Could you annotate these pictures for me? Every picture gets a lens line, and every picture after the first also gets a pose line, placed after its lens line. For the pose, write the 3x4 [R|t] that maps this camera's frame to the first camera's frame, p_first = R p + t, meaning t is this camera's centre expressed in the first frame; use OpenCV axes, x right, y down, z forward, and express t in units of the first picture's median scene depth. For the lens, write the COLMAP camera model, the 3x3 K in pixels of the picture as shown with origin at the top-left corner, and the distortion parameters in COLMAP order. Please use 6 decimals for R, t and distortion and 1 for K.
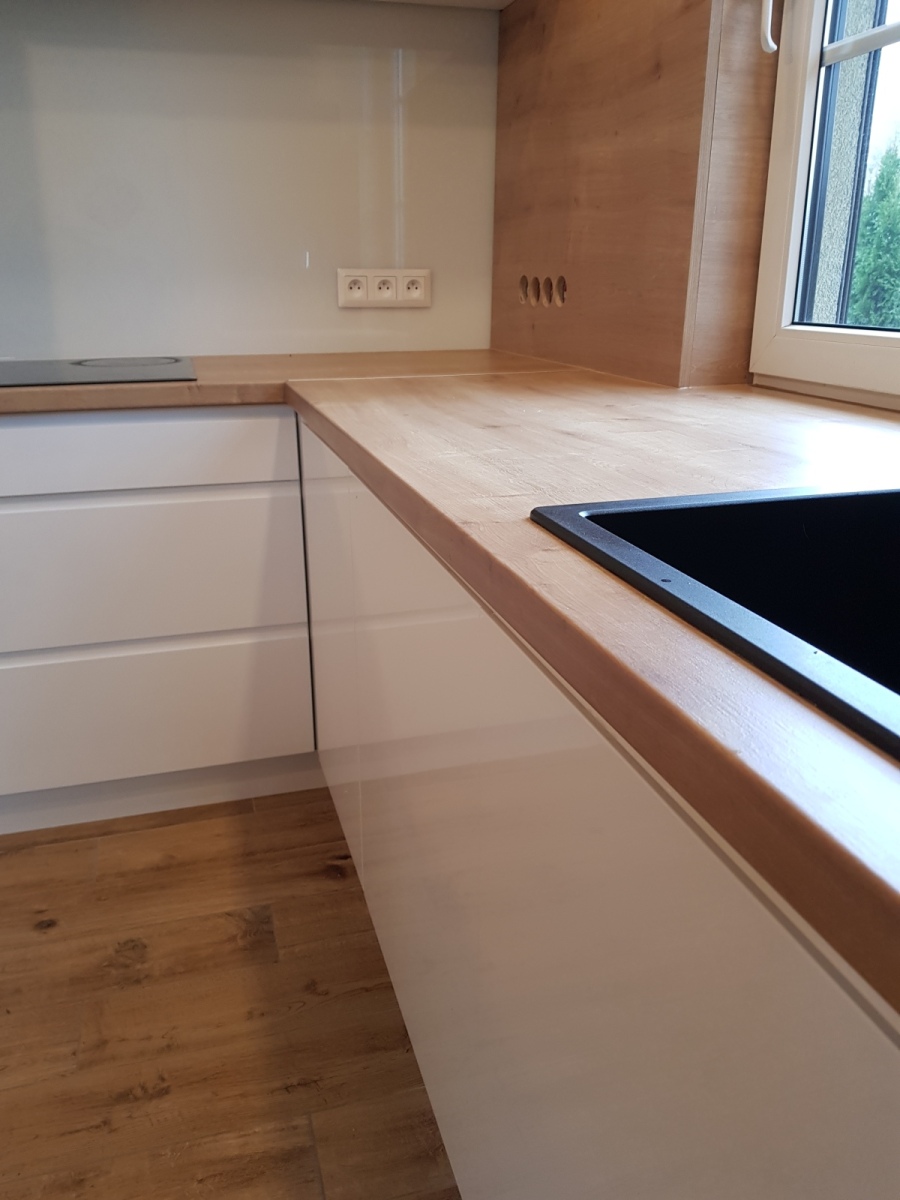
lens RADIAL K [[939.2, 0, 445.4], [0, 939.2, 595.0], [0, 0, 1]] dist [0.056440, -0.091021]
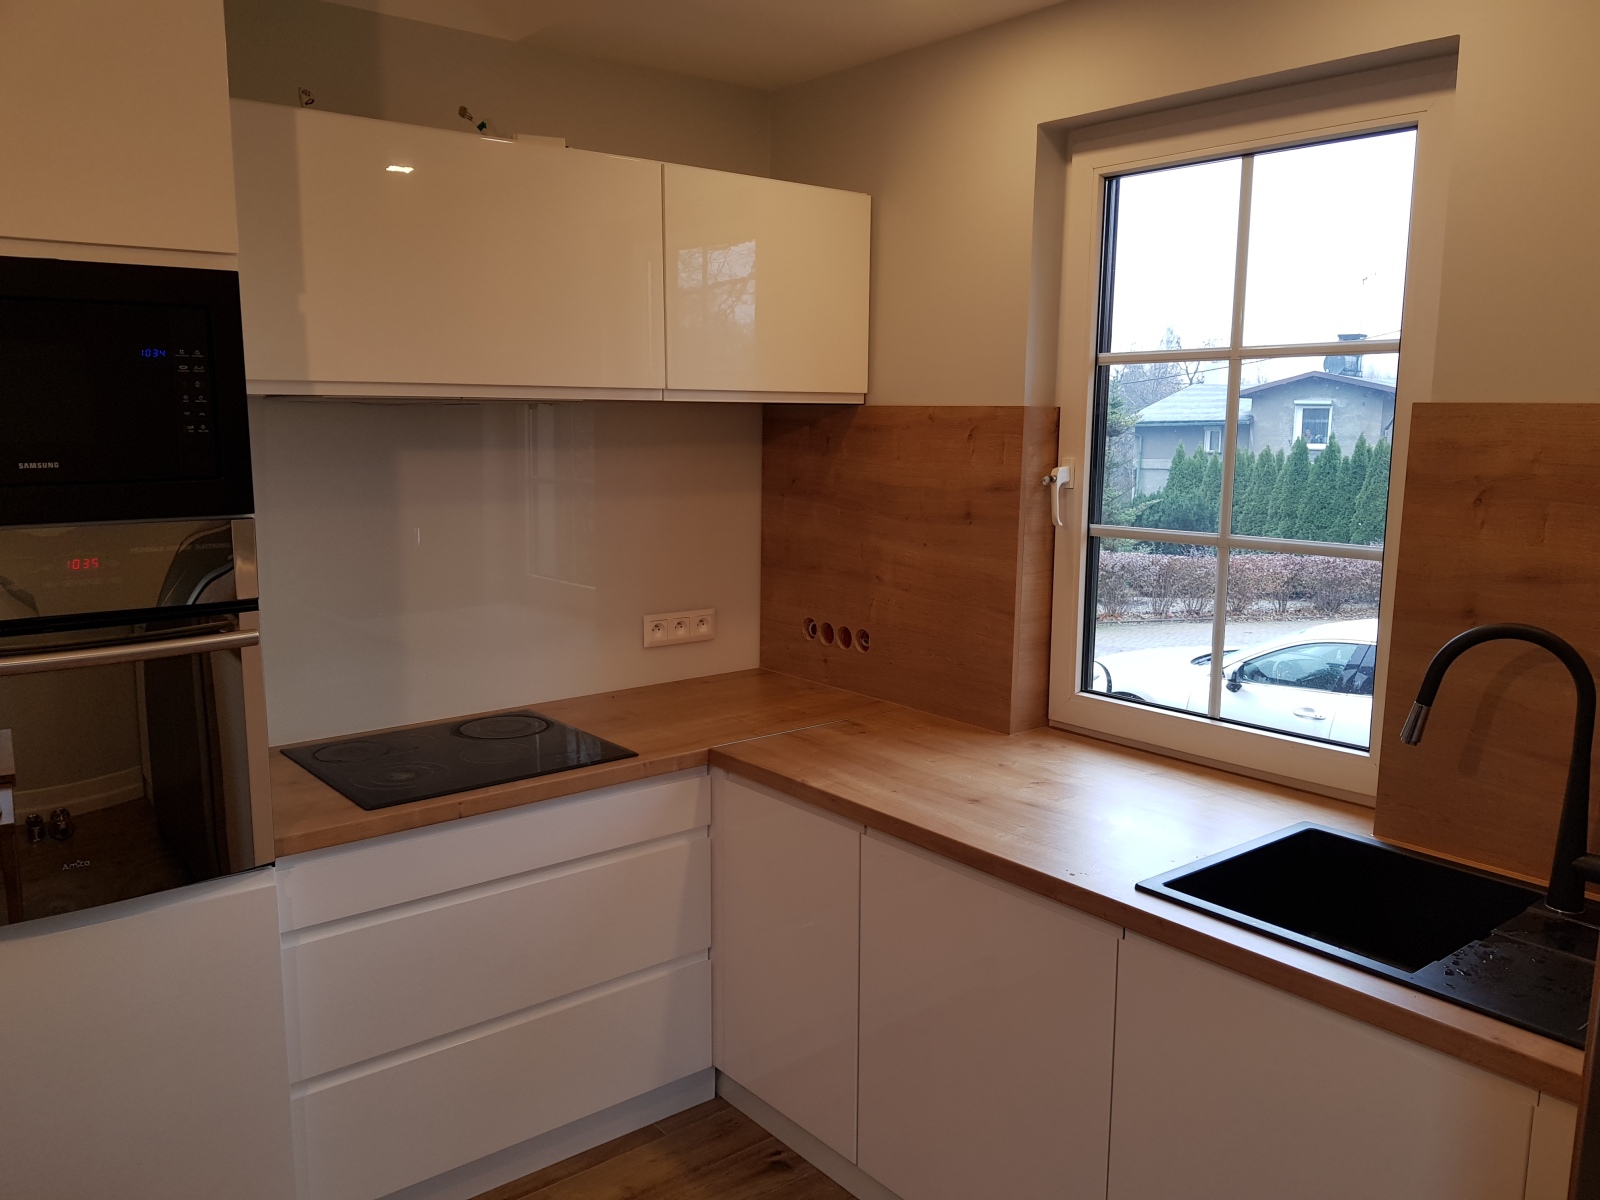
lens RADIAL K [[1252.3, 0, 817.2], [0, 1252.3, 612.0], [0, 0, 1]] dist [0.056440, -0.091021]
pose [[0.914907, -0.052792, 0.400197, -0.748762], [0.116644, 0.983693, -0.136901, -0.177653], [-0.386444, 0.171932, 0.906146, -0.605896]]
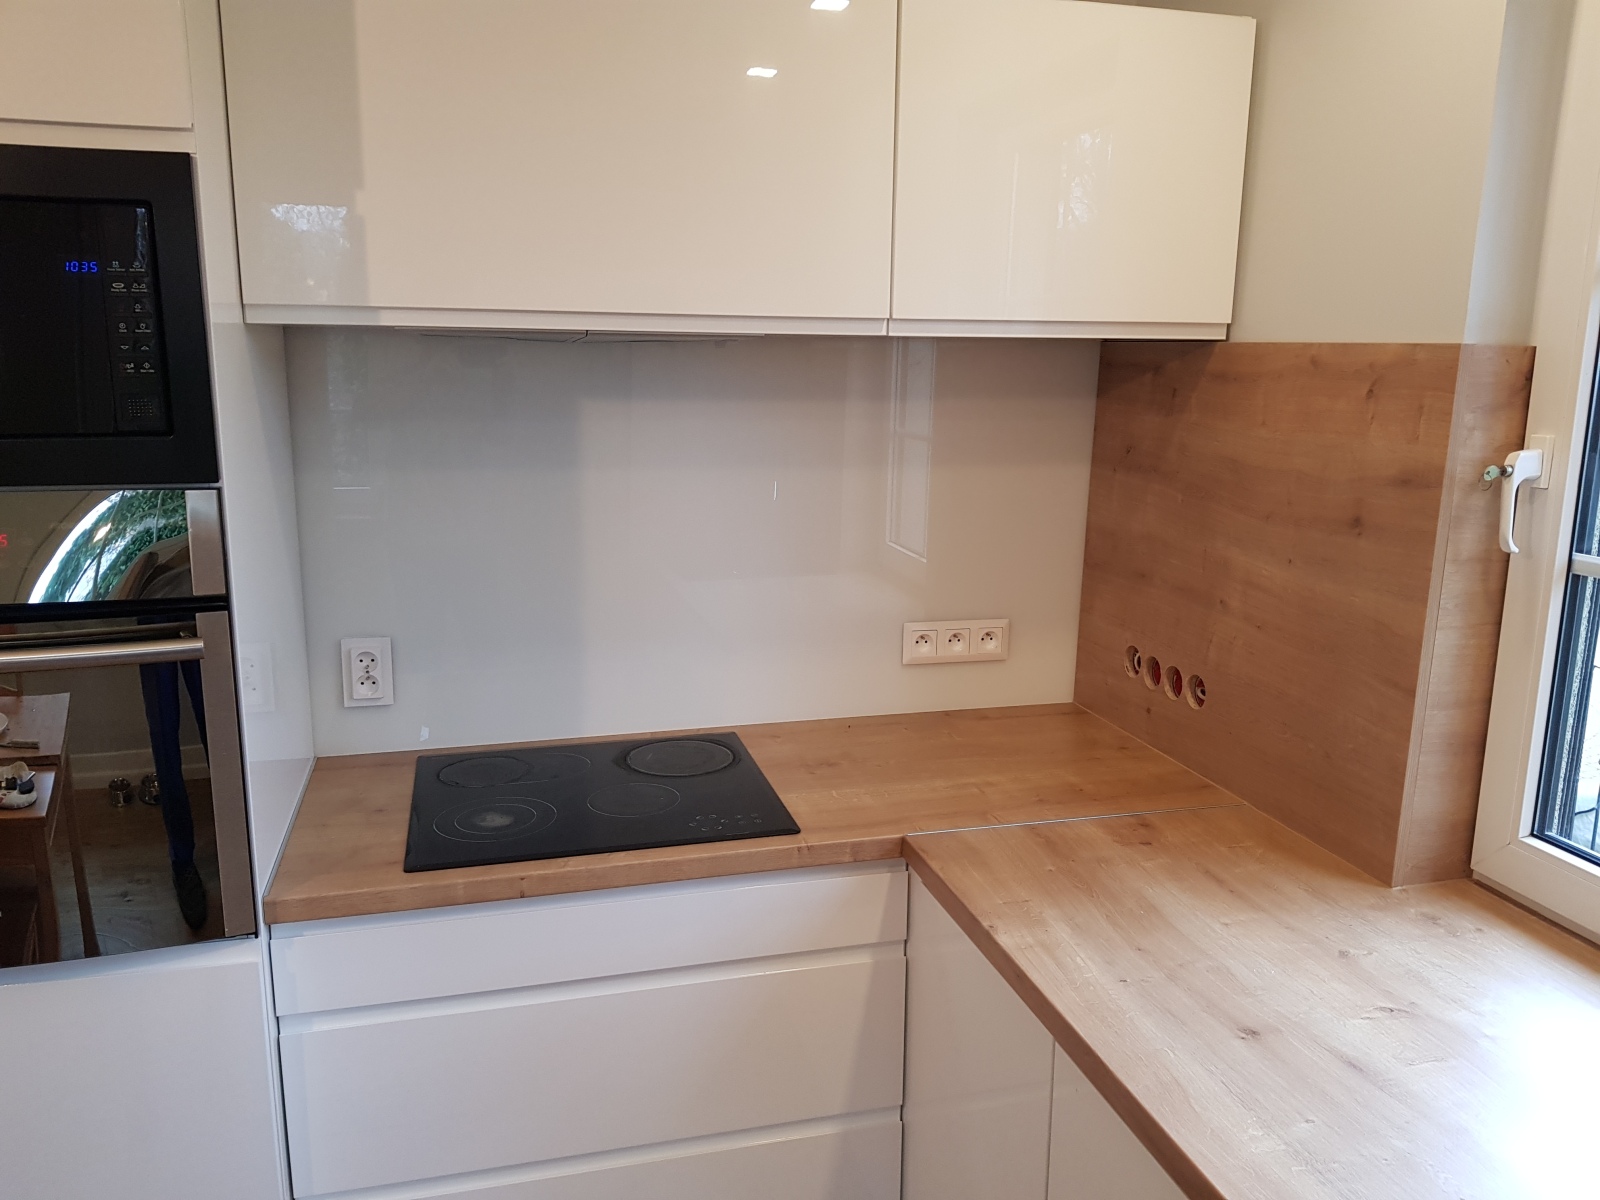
lens RADIAL K [[1252.3, 0, 811.8], [0, 1252.3, 607.9], [0, 0, 1]] dist [0.056440, -0.091021]
pose [[0.999794, 0.019555, -0.005475, -0.275319], [-0.020060, 0.992958, -0.116758, -0.326676], [0.003153, 0.116843, 0.993145, -0.164524]]
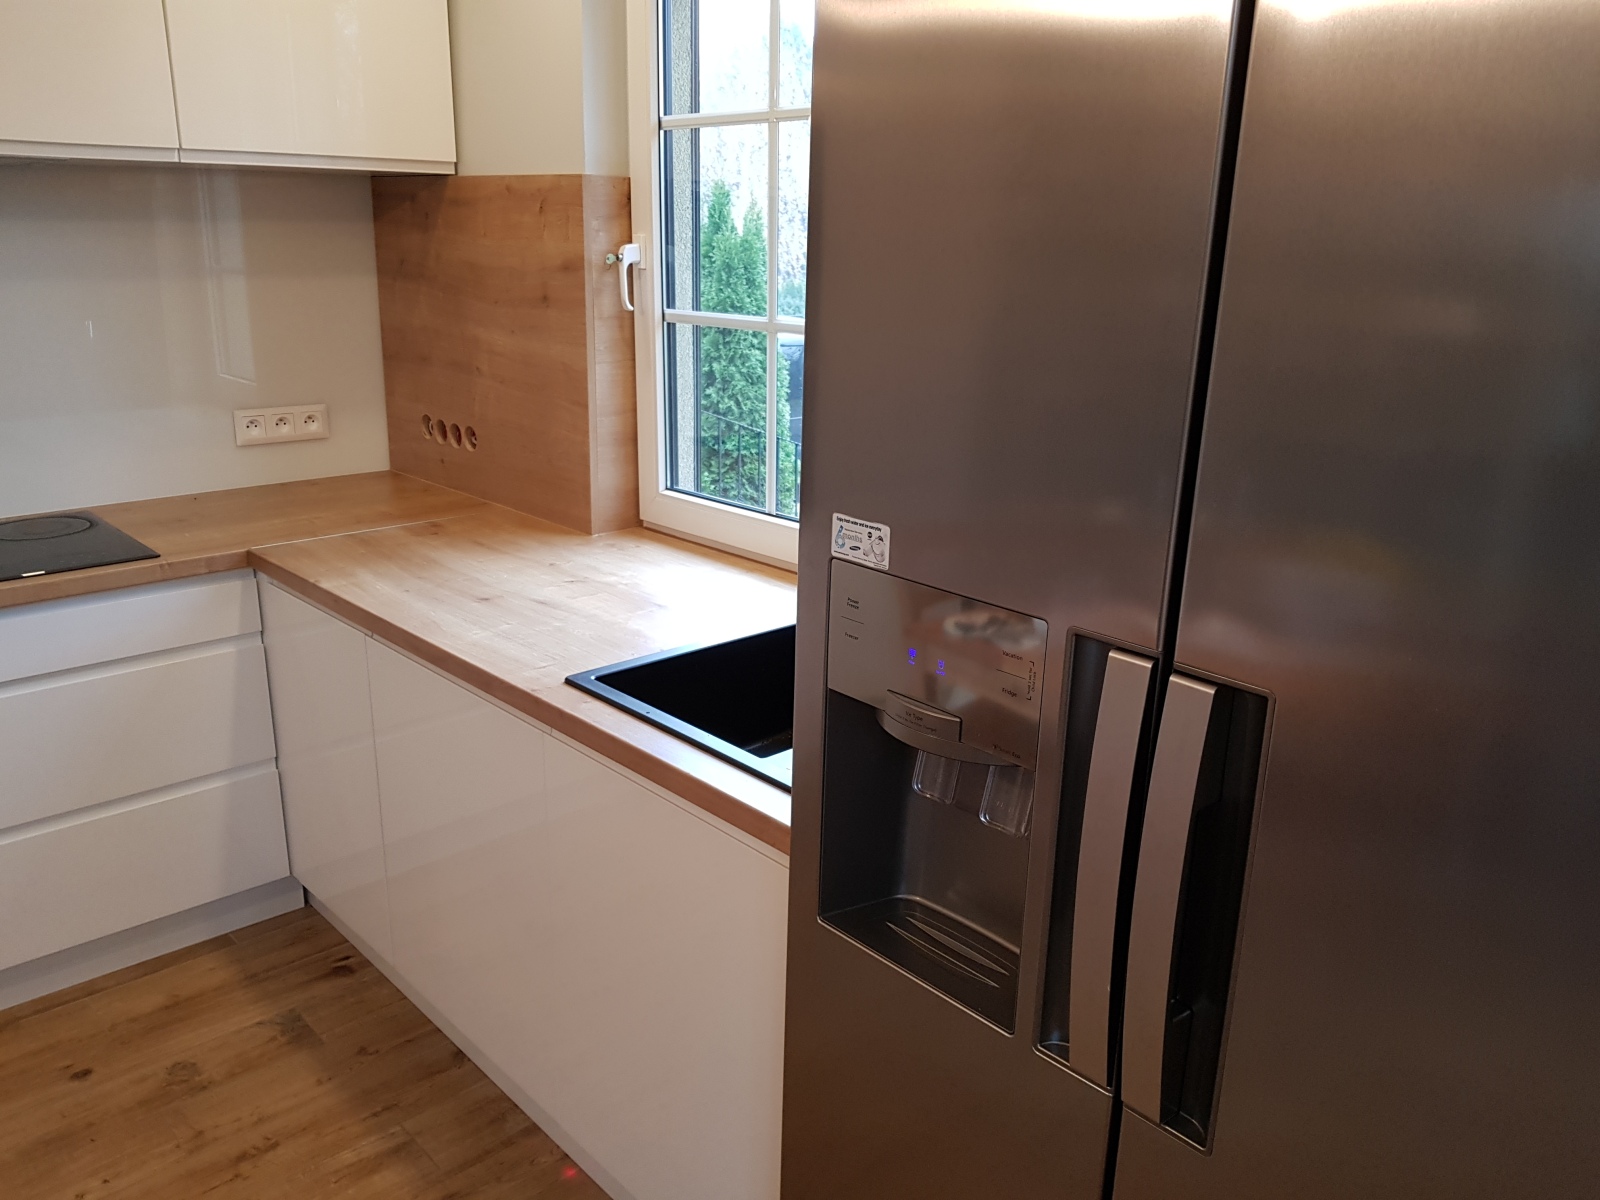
lens RADIAL K [[1252.3, 0, 832.0], [0, 1252.3, 611.6], [0, 0, 1]] dist [0.056440, -0.091021]
pose [[0.882271, -0.115600, 0.456327, -0.276278], [0.125254, 0.992082, 0.009152, -0.085779], [-0.453772, 0.049082, 0.889765, -0.730048]]
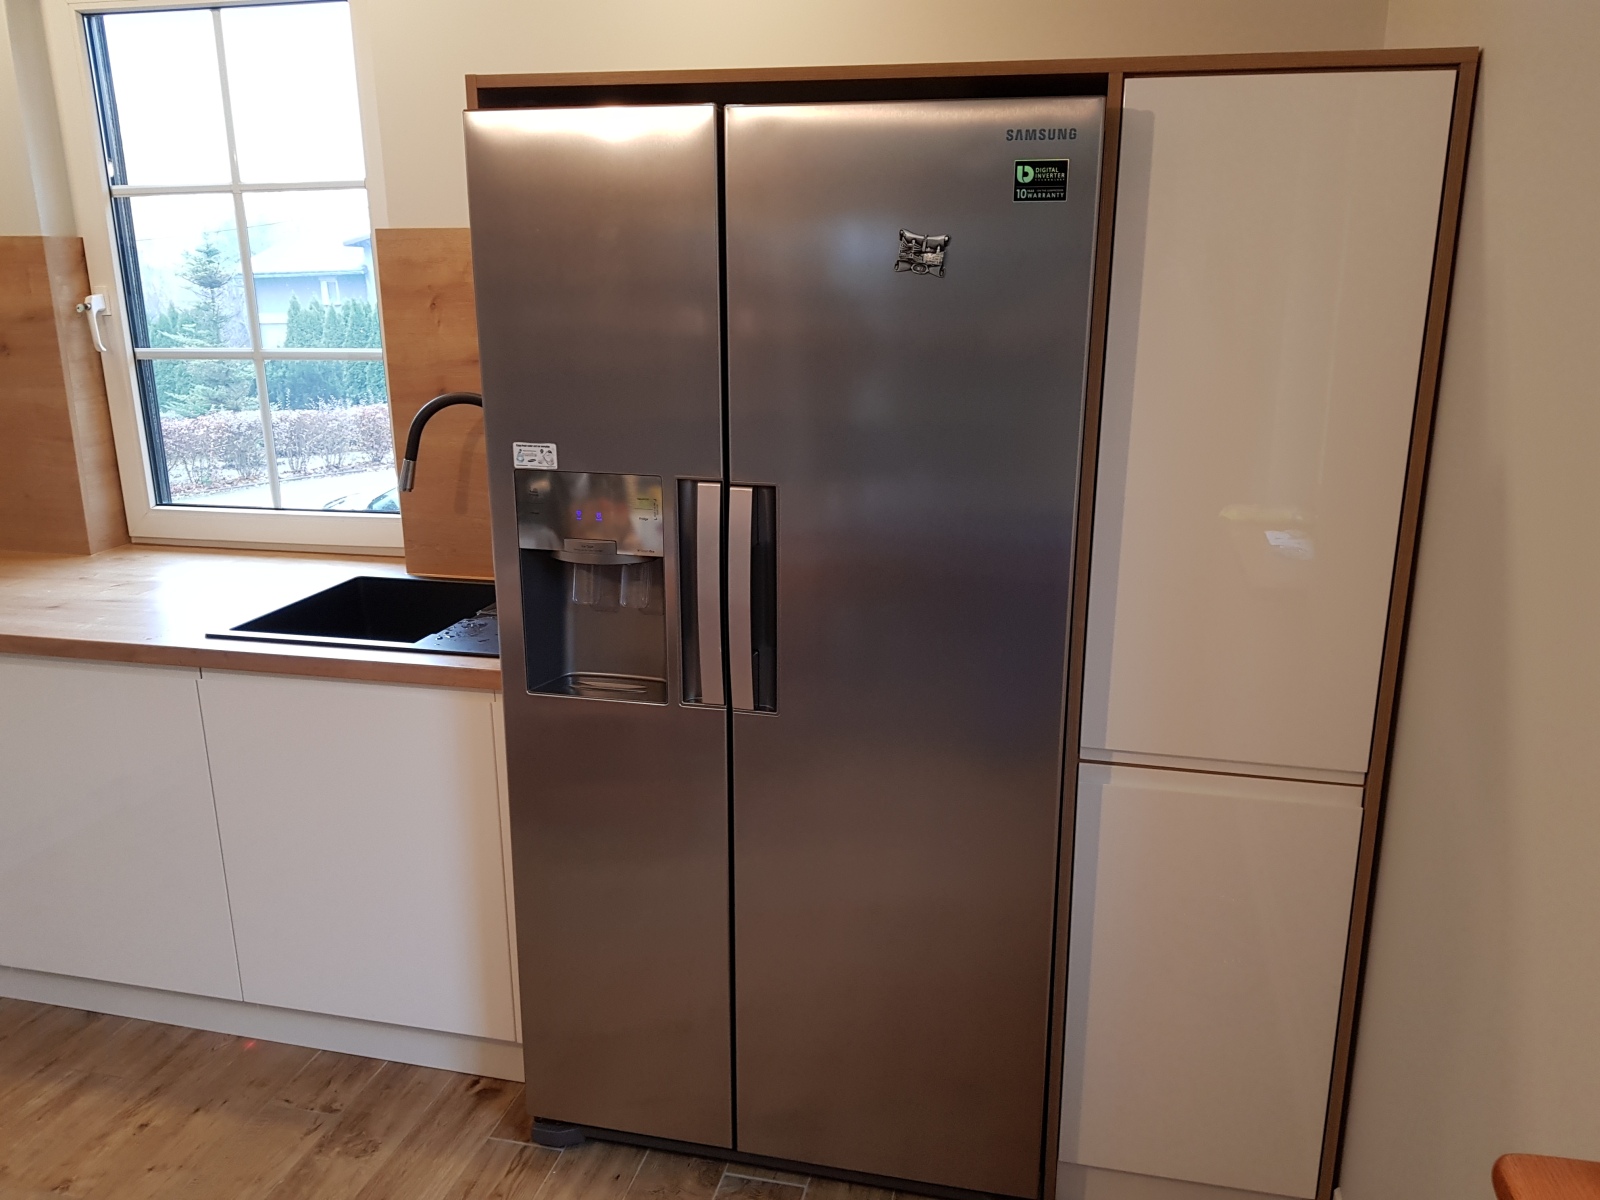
lens RADIAL K [[1252.3, 0, 815.5], [0, 1252.3, 623.7], [0, 0, 1]] dist [0.056440, -0.091021]
pose [[0.482678, -0.239385, 0.842447, -0.903245], [0.279978, 0.953618, 0.110563, -0.016638], [-0.829840, 0.182501, 0.527313, -0.975095]]
